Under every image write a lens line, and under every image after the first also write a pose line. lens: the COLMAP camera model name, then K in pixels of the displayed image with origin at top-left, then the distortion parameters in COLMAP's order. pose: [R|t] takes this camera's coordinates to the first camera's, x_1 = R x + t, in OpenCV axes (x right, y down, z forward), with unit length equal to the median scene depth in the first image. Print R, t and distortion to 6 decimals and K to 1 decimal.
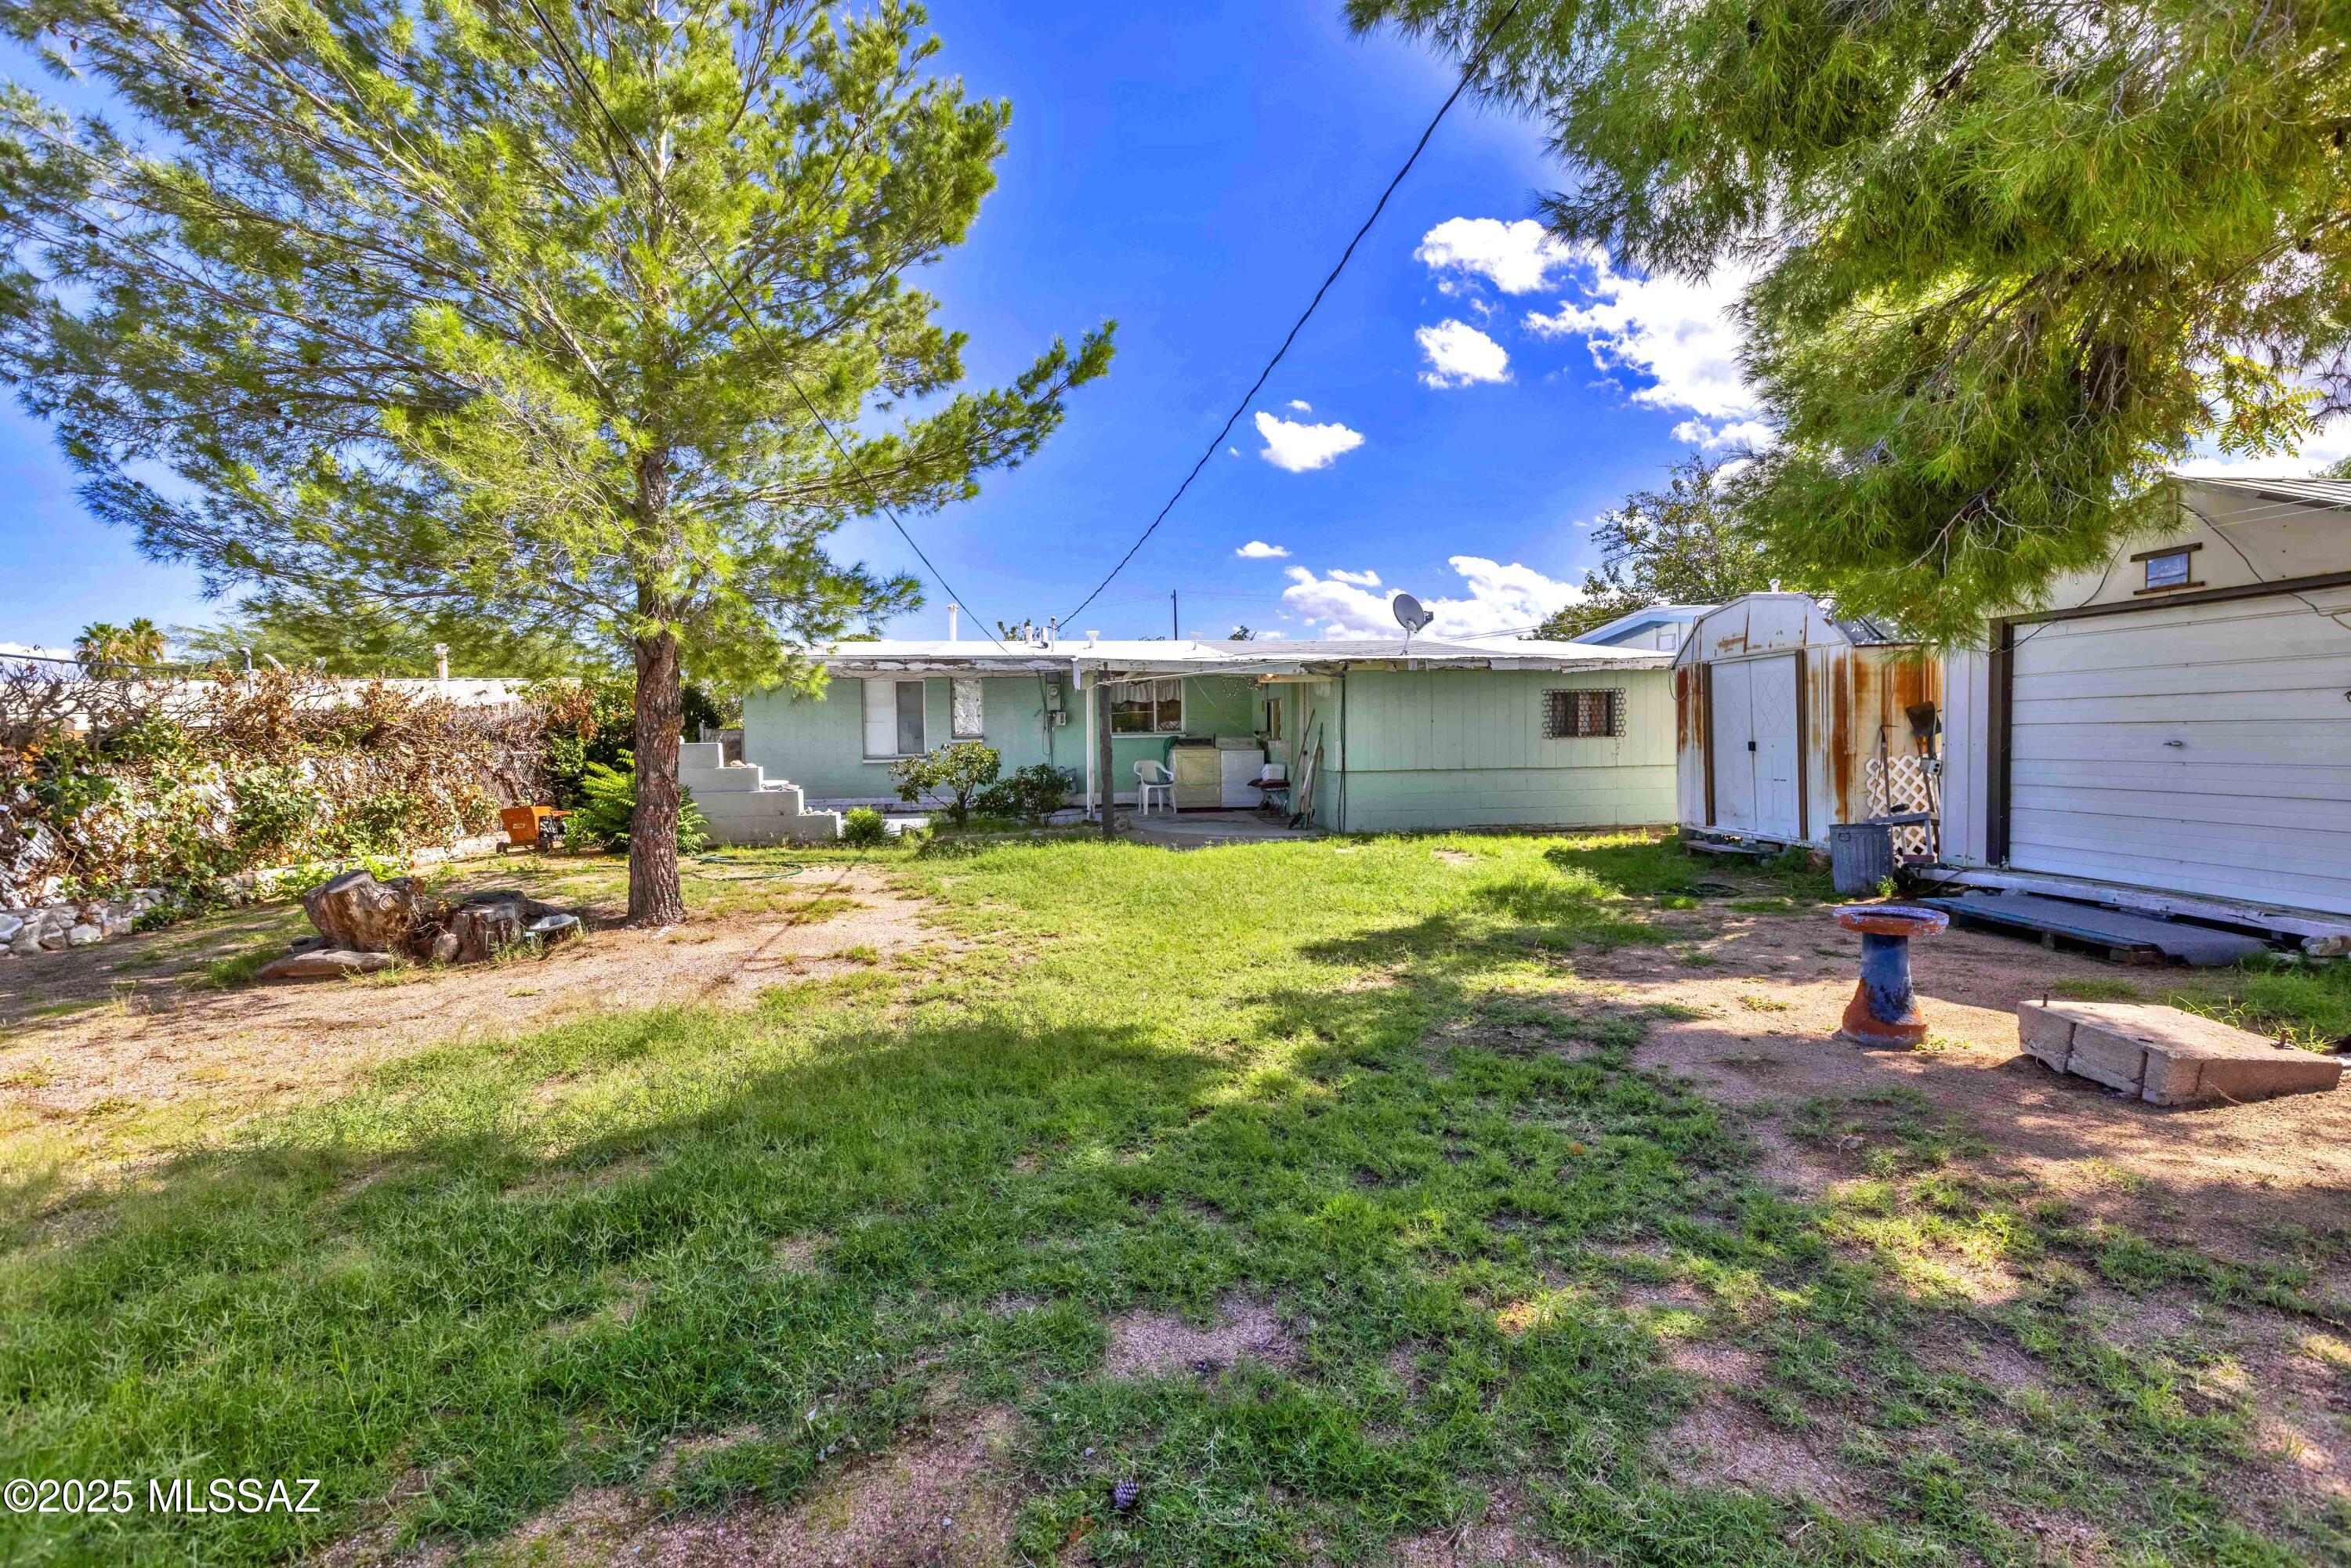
lens RADIAL K [[1128.7, 0, 1175.5], [0, 1128.7, 784.0], [0, 0, 1]] dist [-0.000139, -0.000056]
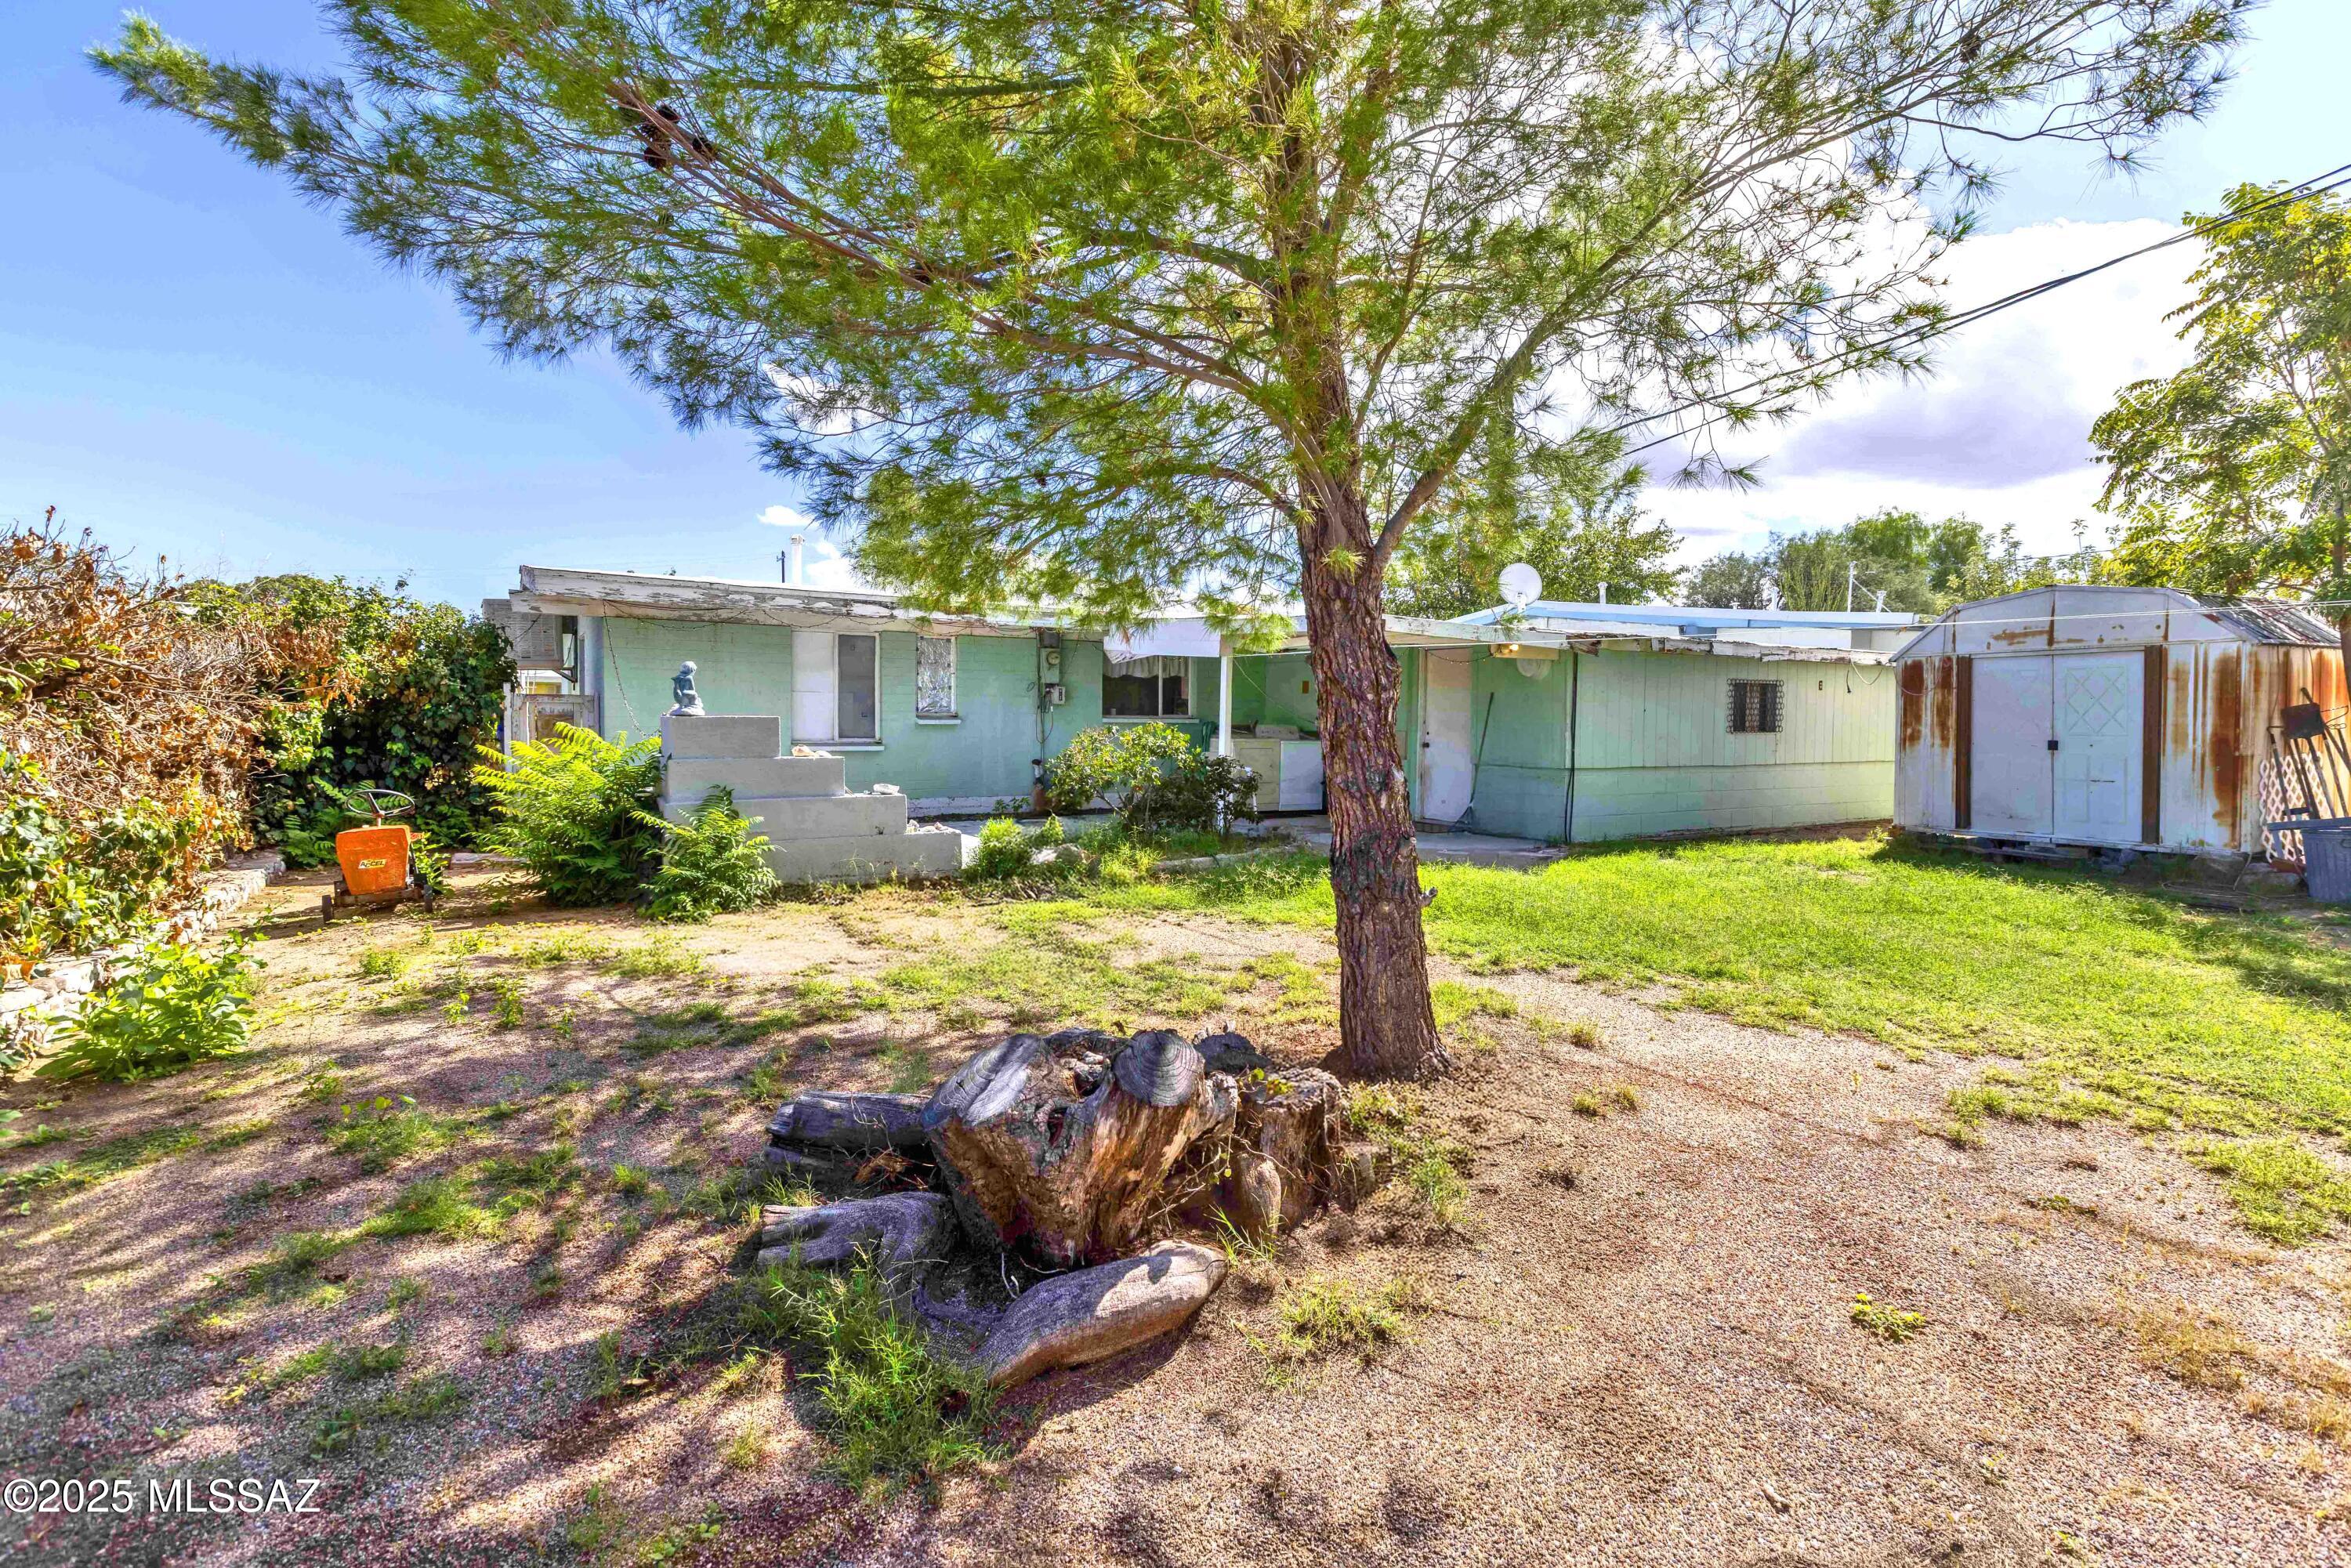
lens RADIAL K [[1128.7, 0, 1175.5], [0, 1128.7, 784.0], [0, 0, 1]] dist [-0.000139, -0.000056]
pose [[0.904136, -0.003861, 0.427226, -0.528134], [-0.001019, 0.999937, 0.011193, -0.009549], [-0.427243, -0.010555, 0.904075, 0.415268]]
